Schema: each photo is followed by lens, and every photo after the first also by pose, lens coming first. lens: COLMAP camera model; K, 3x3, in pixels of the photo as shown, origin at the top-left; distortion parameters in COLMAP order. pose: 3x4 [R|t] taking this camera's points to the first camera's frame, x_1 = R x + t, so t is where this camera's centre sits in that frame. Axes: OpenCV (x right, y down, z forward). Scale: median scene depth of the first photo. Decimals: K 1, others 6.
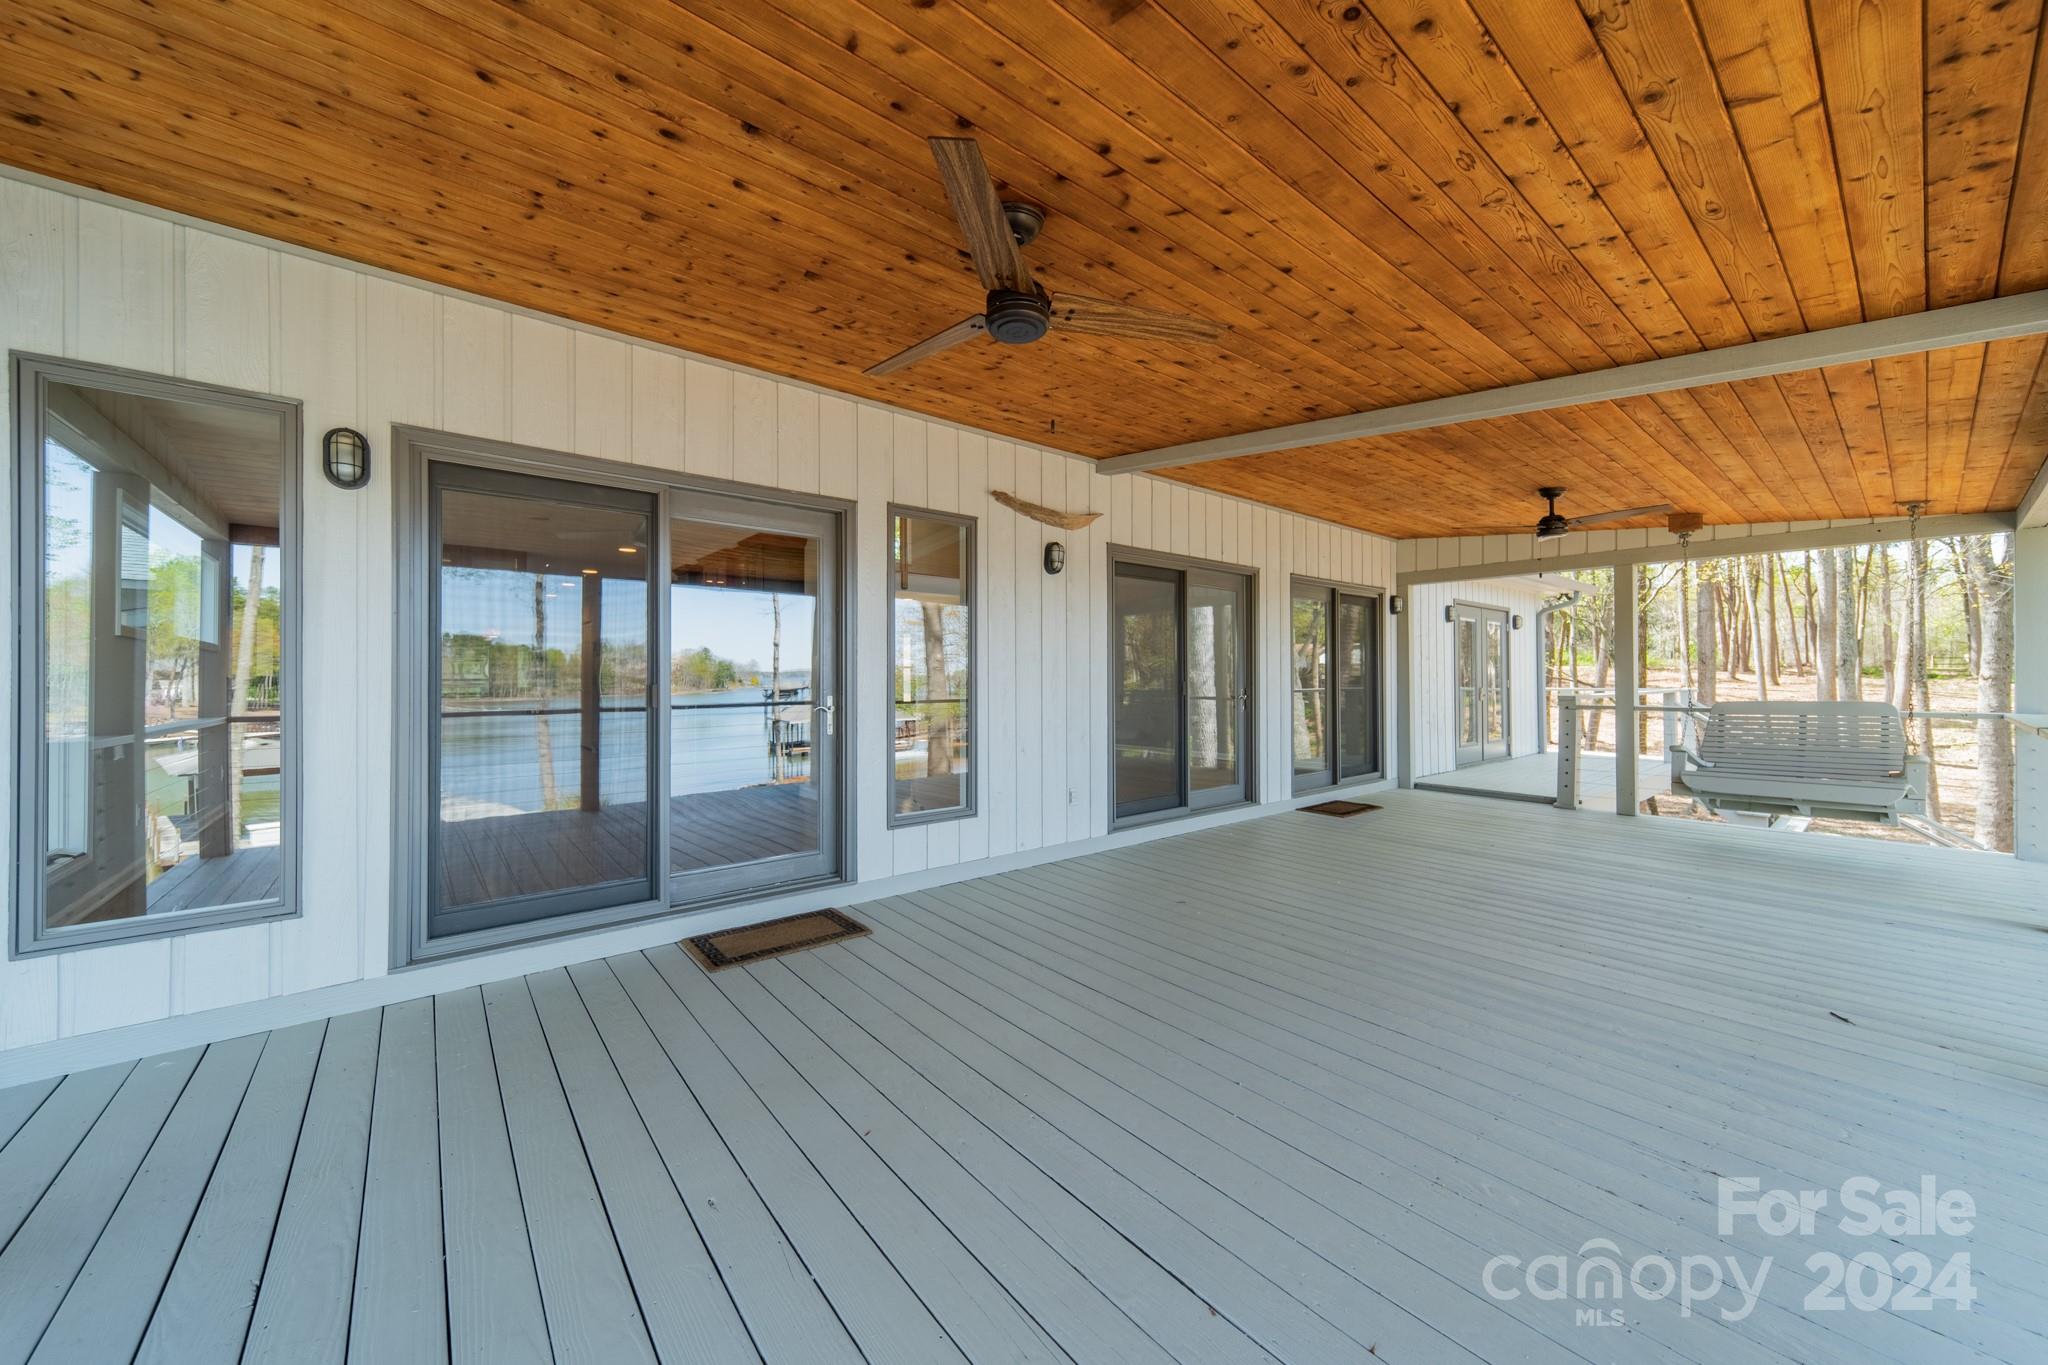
lens RADIAL K [[727.2, 0, 1020.9], [0, 727.2, 678.9], [0, 0, 1]] dist [0.006142, -0.000078]
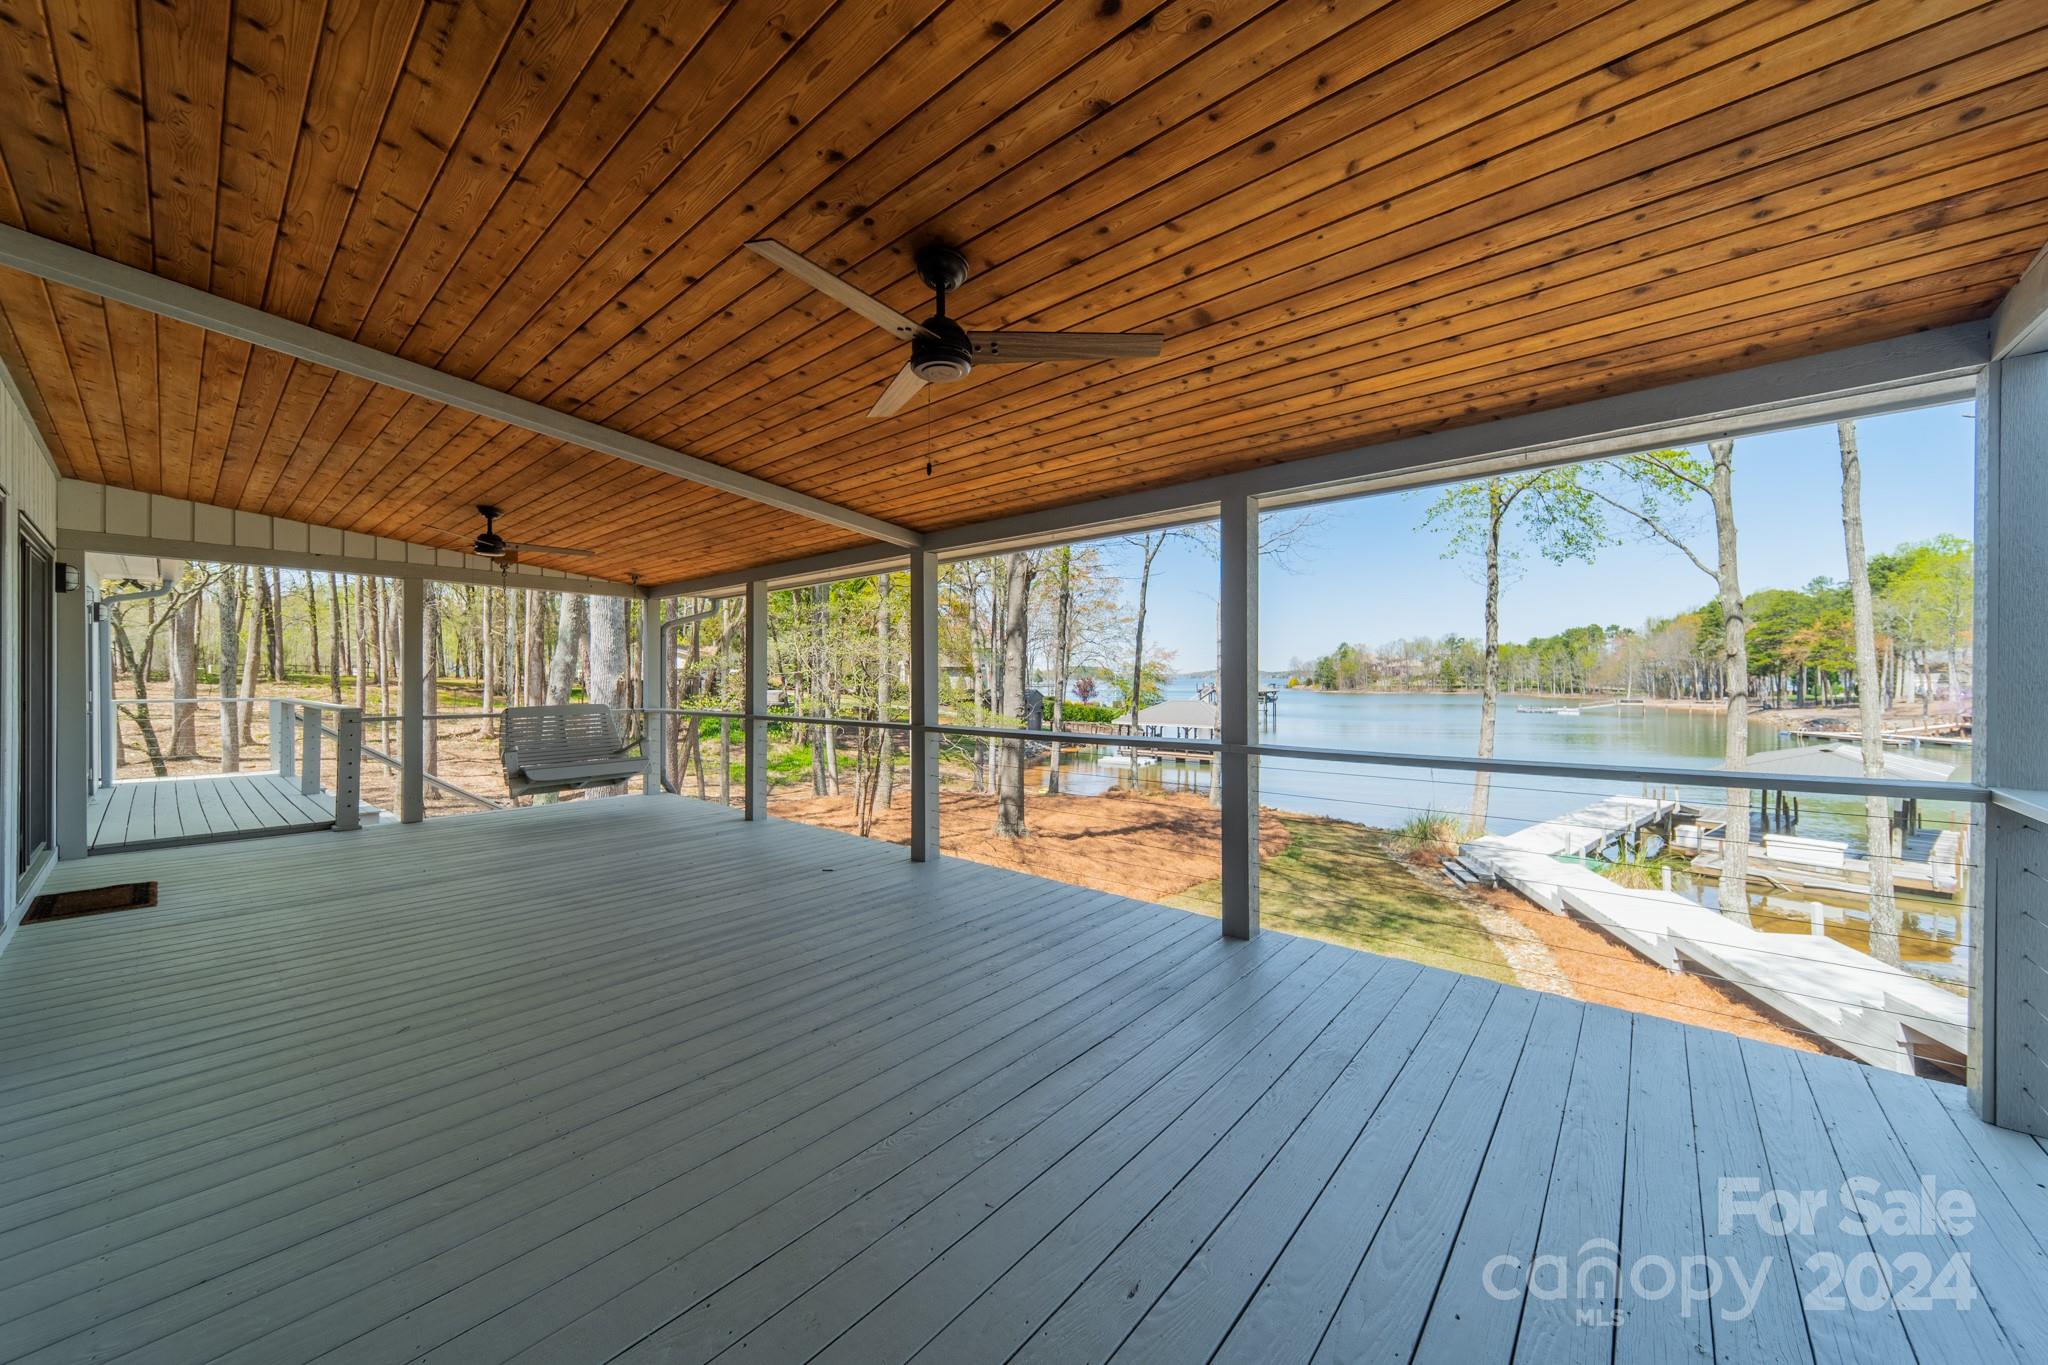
lens RADIAL K [[727.2, 0, 1020.9], [0, 727.2, 678.9], [0, 0, 1]] dist [0.006142, -0.000078]
pose [[-0.161393, 0.005043, 0.986877, -0.615203], [0.002053, 0.999986, -0.004774, -0.015787], [-0.986888, 0.001256, -0.161401, 0.613086]]
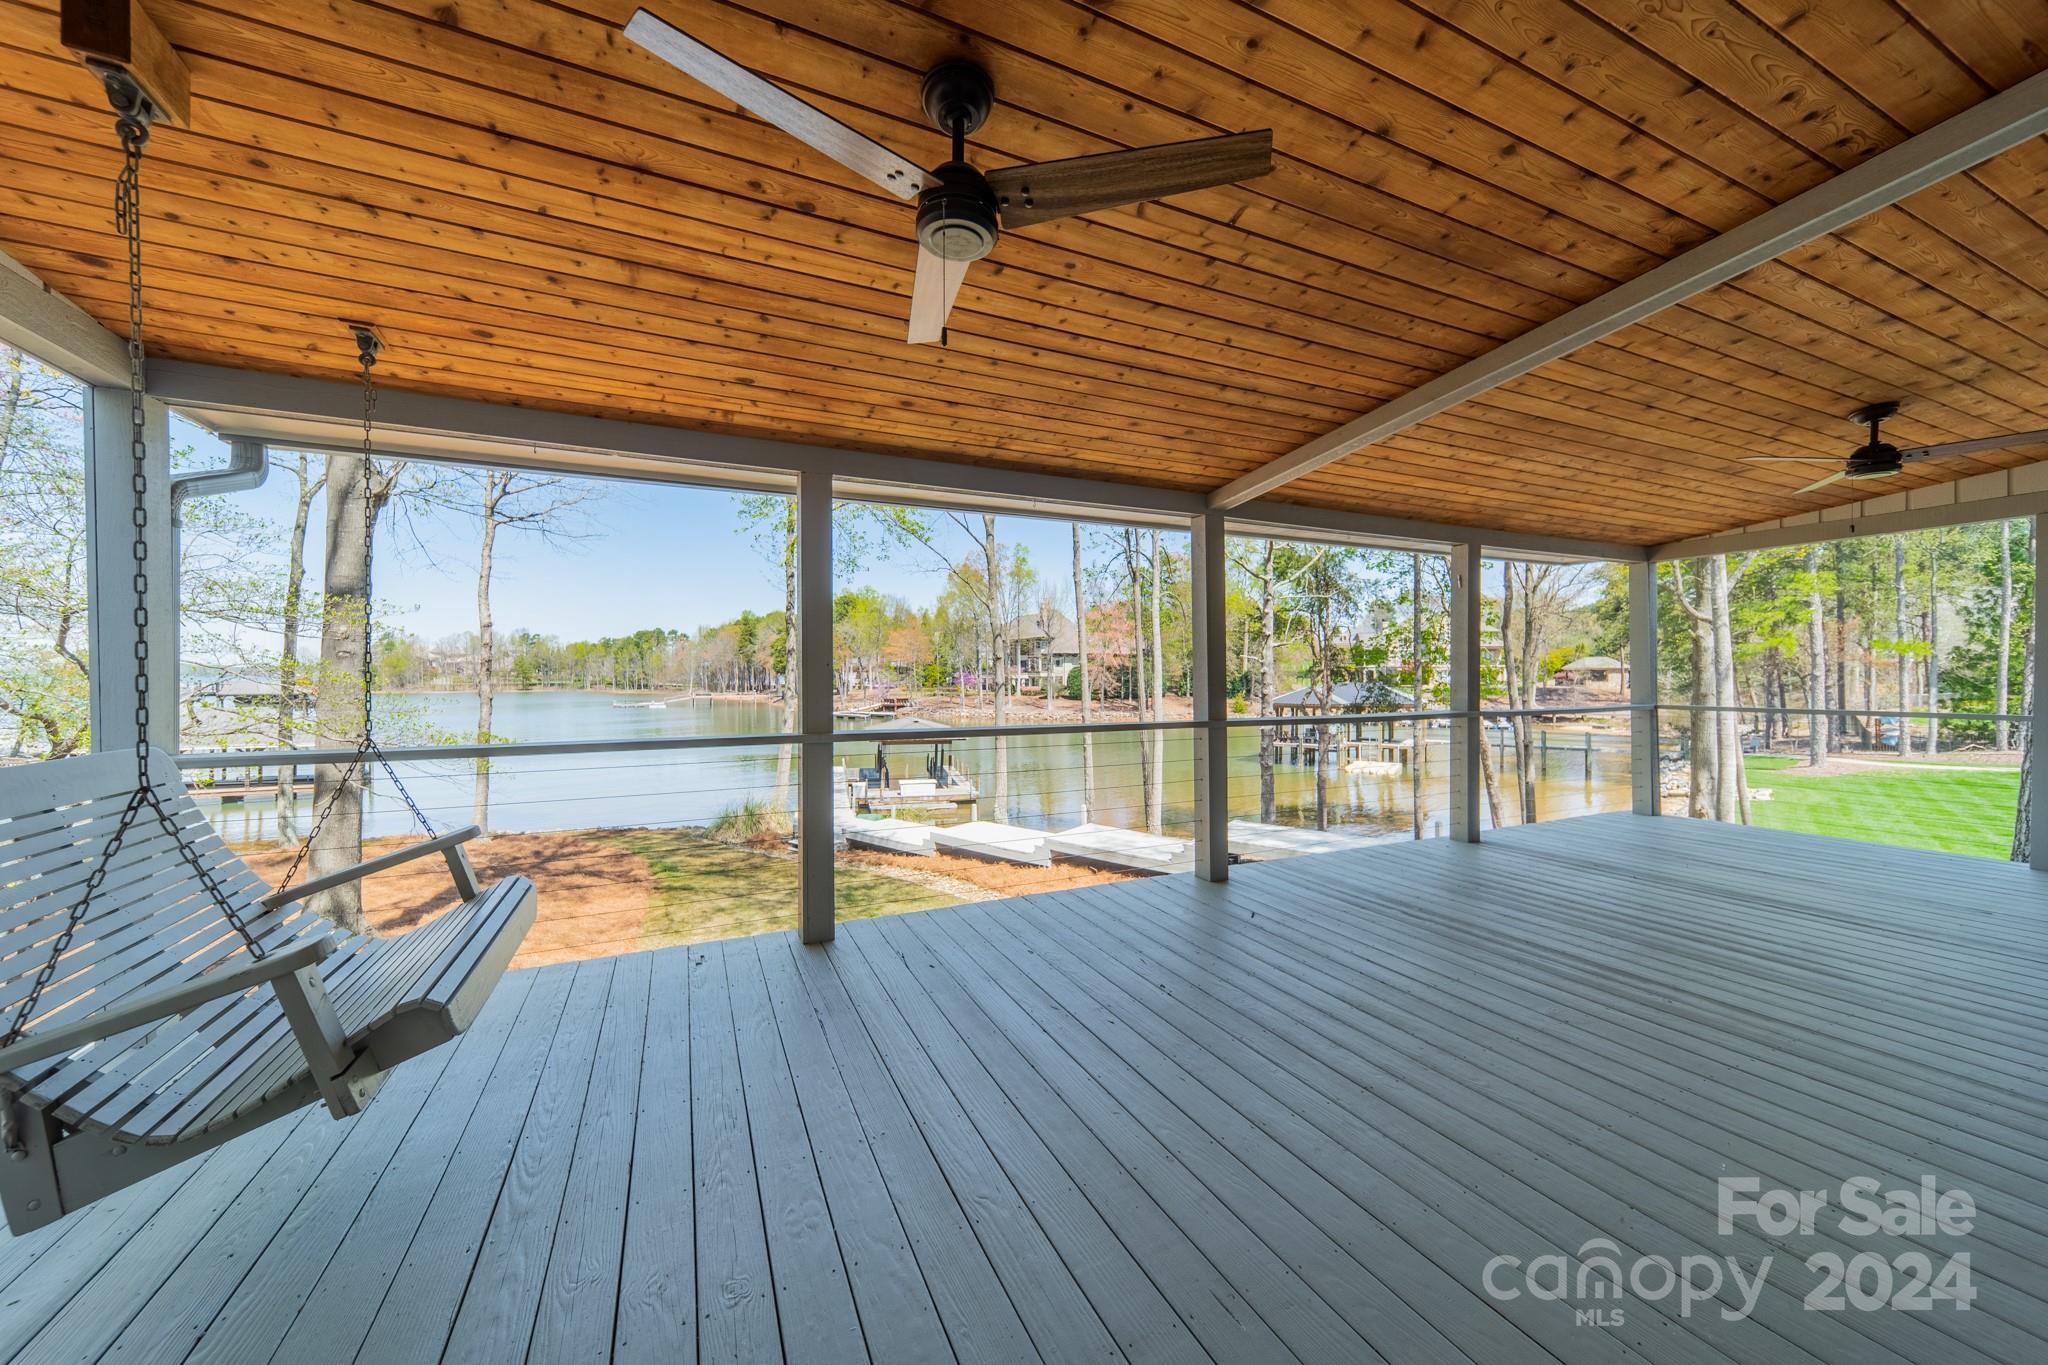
lens RADIAL K [[727.2, 0, 1020.9], [0, 727.2, 678.9], [0, 0, 1]] dist [0.006142, -0.000078]
pose [[-0.965747, 0.005058, 0.259436, 0.872097], [0.006336, 0.999972, 0.004093, -0.007363], [-0.259408, 0.005597, -0.965752, 1.866249]]
